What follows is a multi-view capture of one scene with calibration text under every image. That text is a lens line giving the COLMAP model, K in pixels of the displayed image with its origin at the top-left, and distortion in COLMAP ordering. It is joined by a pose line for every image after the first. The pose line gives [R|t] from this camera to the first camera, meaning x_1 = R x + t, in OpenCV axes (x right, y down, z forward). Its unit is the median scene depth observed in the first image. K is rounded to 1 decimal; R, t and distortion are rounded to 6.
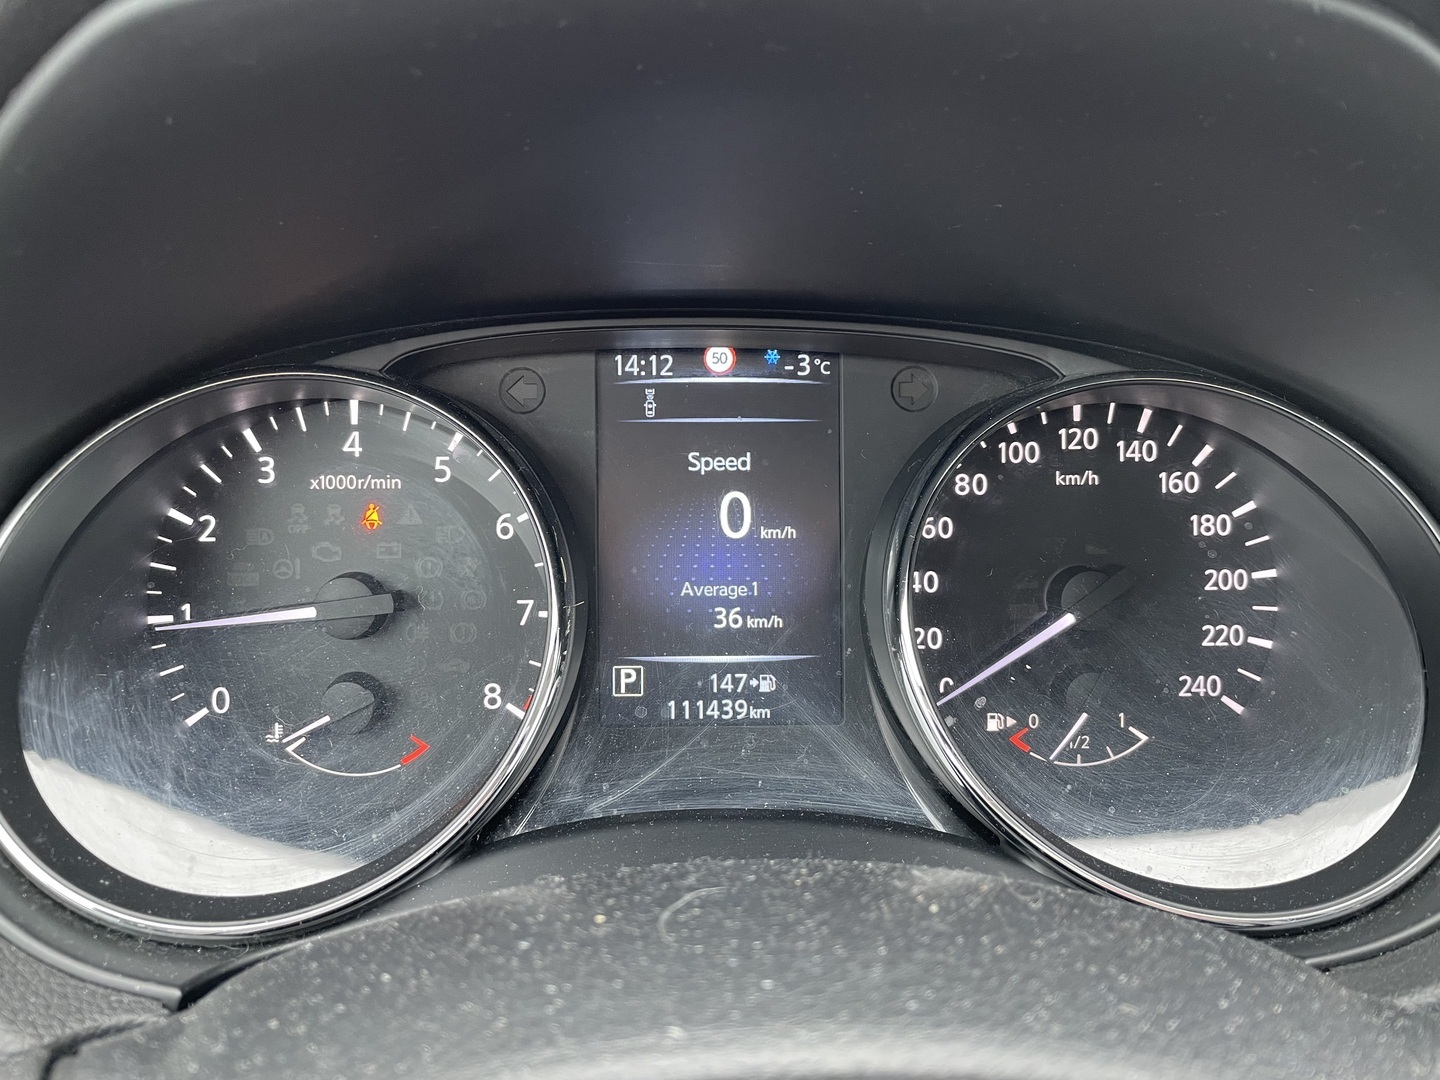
lens RADIAL K [[1102.4, 0, 719.5], [0, 1102.4, 535.1], [0, 0, 1]] dist [0.056358, -0.085469]
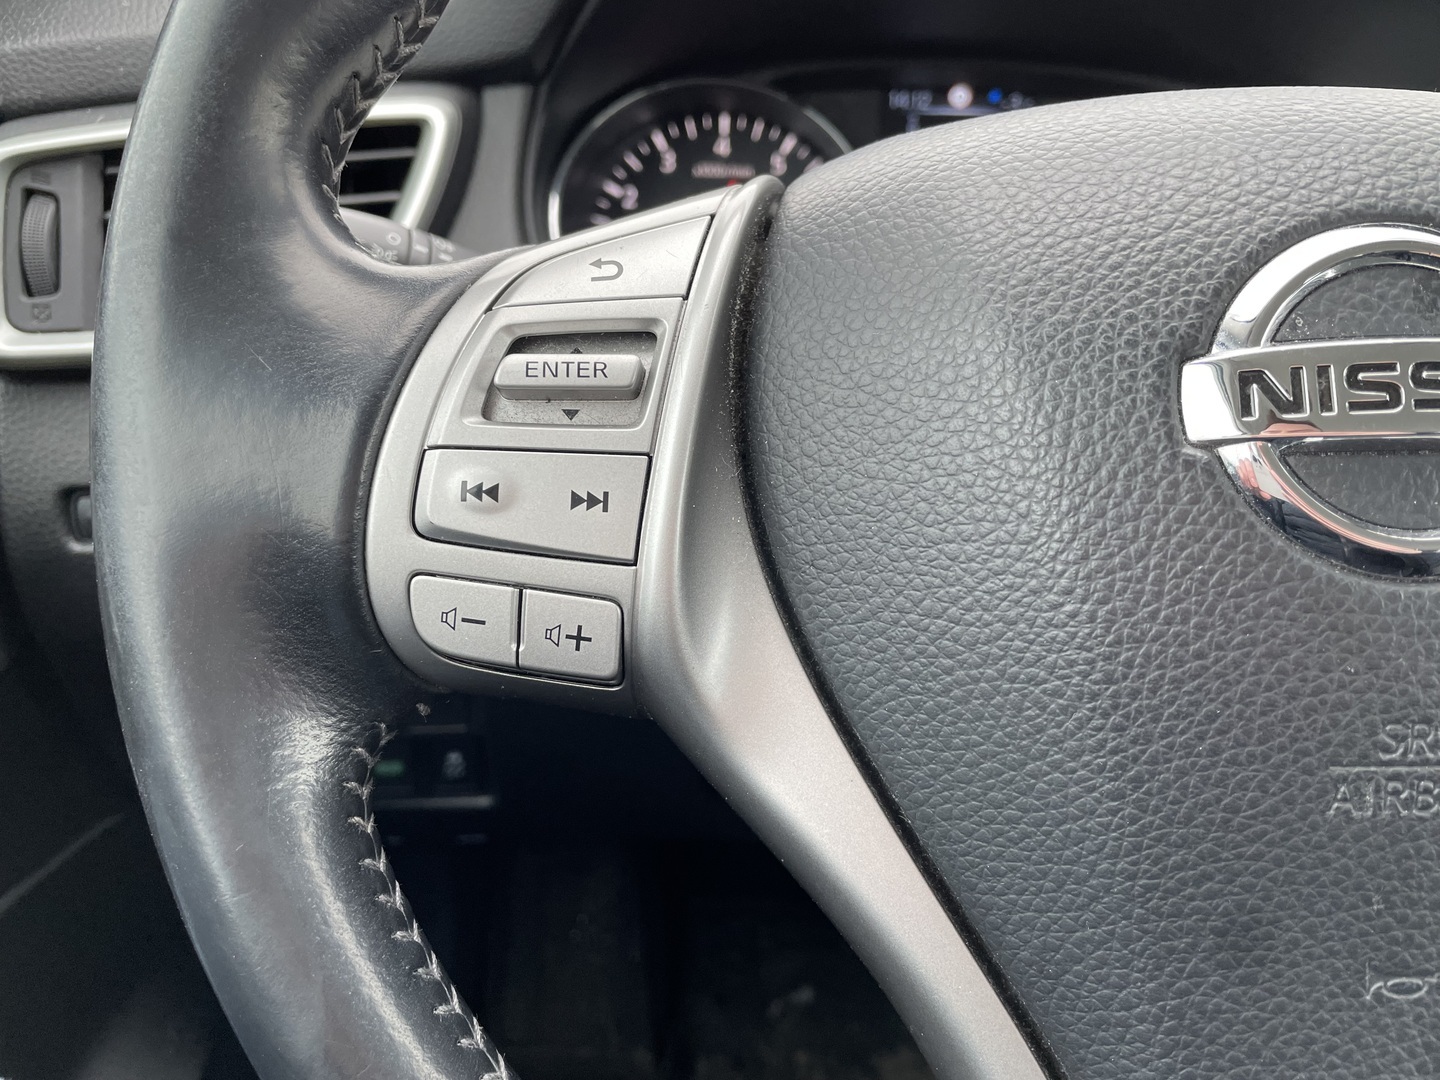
lens RADIAL K [[1102.4, 0, 710.4], [0, 1102.4, 531.9], [0, 0, 1]] dist [0.056358, -0.085469]
pose [[0.998435, 0.037448, -0.041535, -0.258949], [-0.036486, 0.999054, 0.023674, 0.422990], [0.042383, -0.022122, 0.998857, -0.578808]]
